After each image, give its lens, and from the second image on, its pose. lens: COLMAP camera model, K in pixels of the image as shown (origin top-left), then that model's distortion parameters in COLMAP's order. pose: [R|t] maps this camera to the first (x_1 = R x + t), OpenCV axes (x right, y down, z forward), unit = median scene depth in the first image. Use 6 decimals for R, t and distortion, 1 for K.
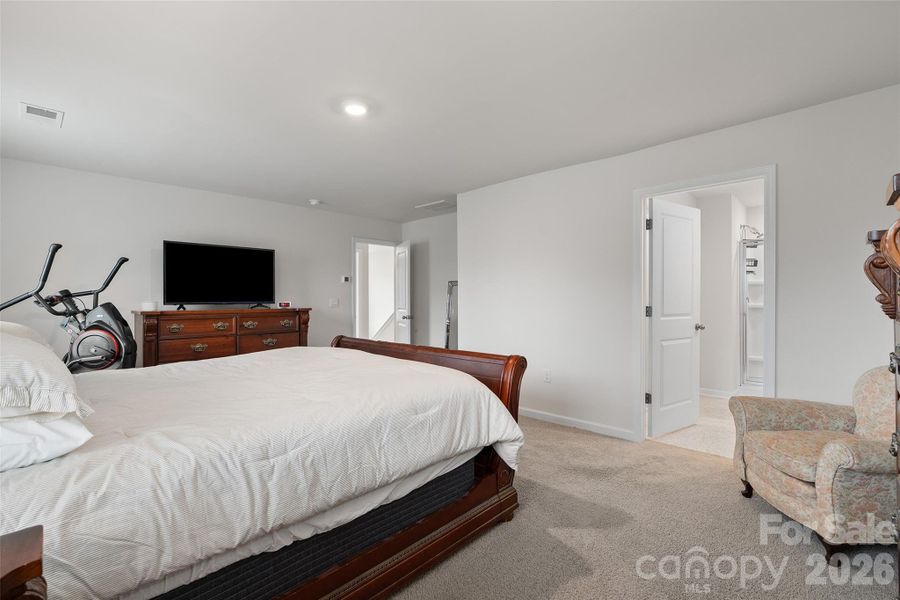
lens RADIAL K [[404.4, 0, 448.5], [0, 404.4, 298.0], [0, 0, 1]] dist [-0.010063, 0.003727]
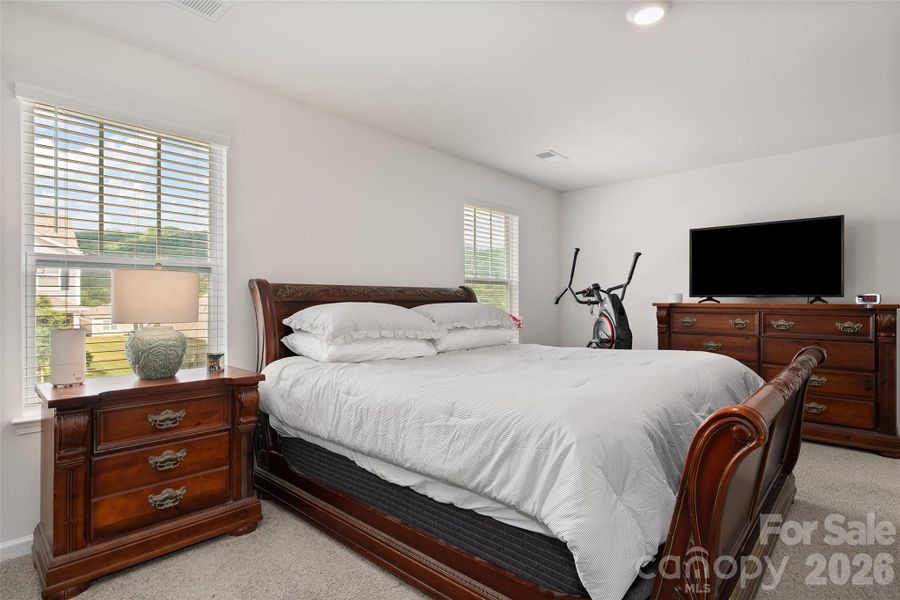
lens RADIAL K [[462.9, 0, 448.6], [0, 462.9, 300.2], [0, 0, 1]] dist [0.002754, 0.000225]
pose [[0.027941, 0.005461, -0.999595, 0.425982], [0.002392, 0.999982, 0.005530, 0.019574], [0.999607, -0.002545, 0.027927, 0.465726]]
